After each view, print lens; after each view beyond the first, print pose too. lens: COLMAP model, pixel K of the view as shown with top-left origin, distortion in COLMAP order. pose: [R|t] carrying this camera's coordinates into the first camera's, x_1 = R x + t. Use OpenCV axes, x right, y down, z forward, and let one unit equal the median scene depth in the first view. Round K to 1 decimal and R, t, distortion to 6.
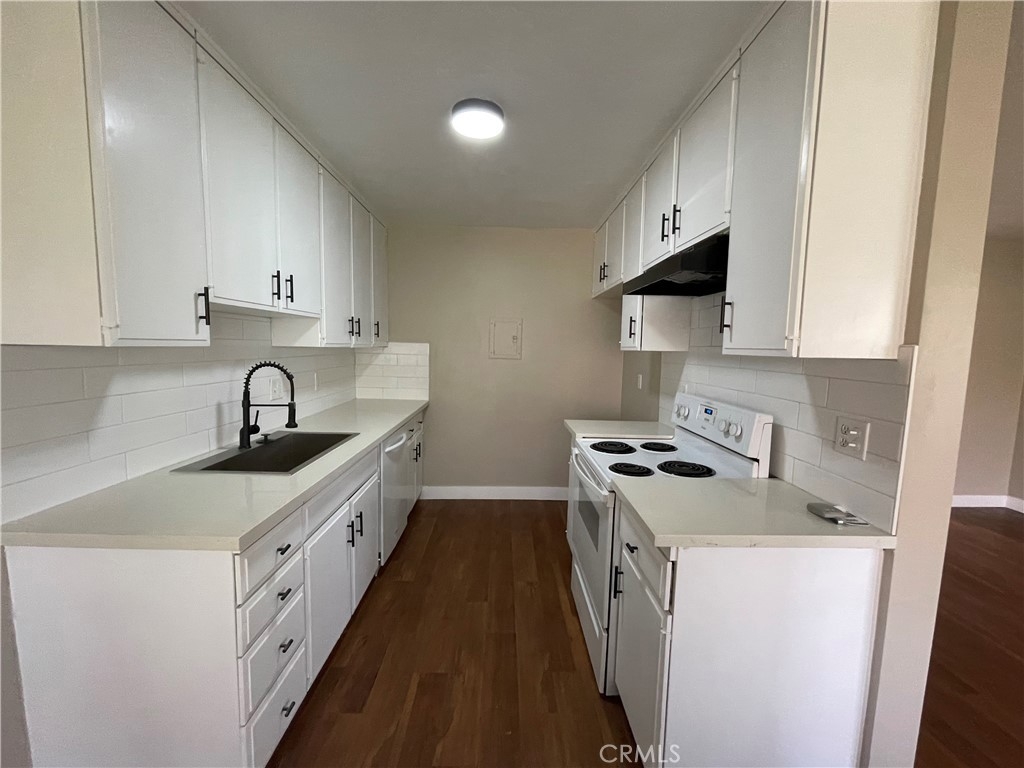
lens RADIAL K [[414.7, 0, 512.6], [0, 414.7, 383.4], [0, 0, 1]] dist [-0.004602, 0.001834]
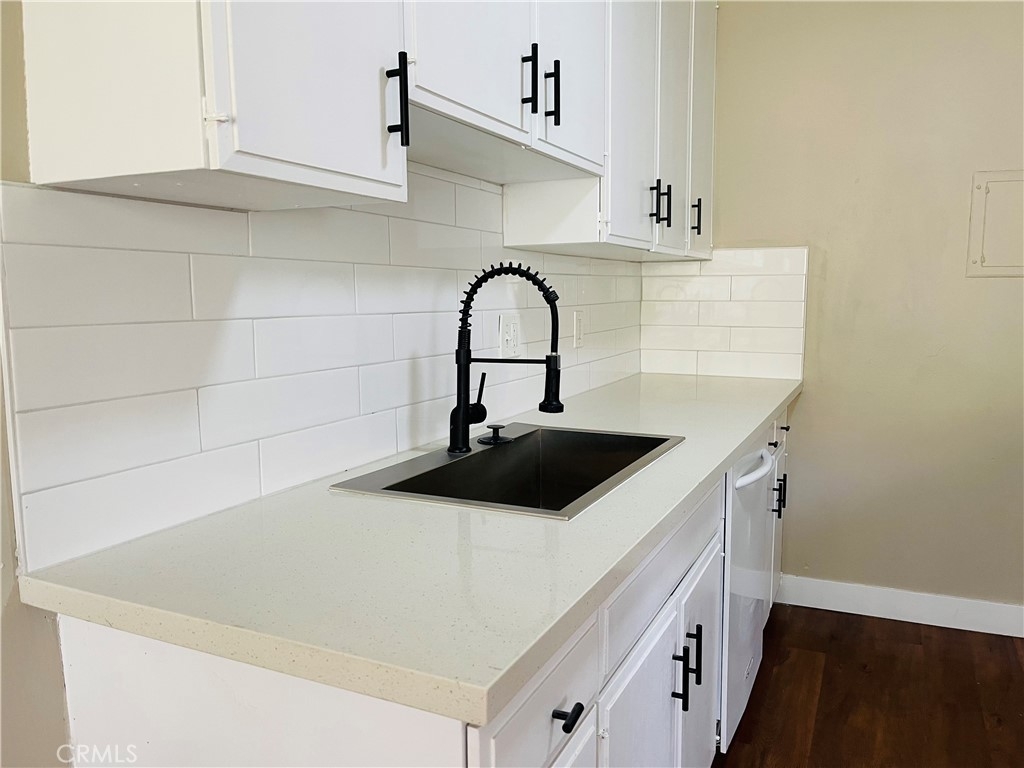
lens RADIAL K [[783.7, 0, 513.1], [0, 783.7, 385.7], [0, 0, 1]] dist [0.024661, -0.004449]
pose [[0.892604, 0.025371, -0.450126, -0.196034], [-0.015276, 0.999544, 0.026046, 0.057984], [0.450582, -0.016373, 0.892585, 0.238812]]
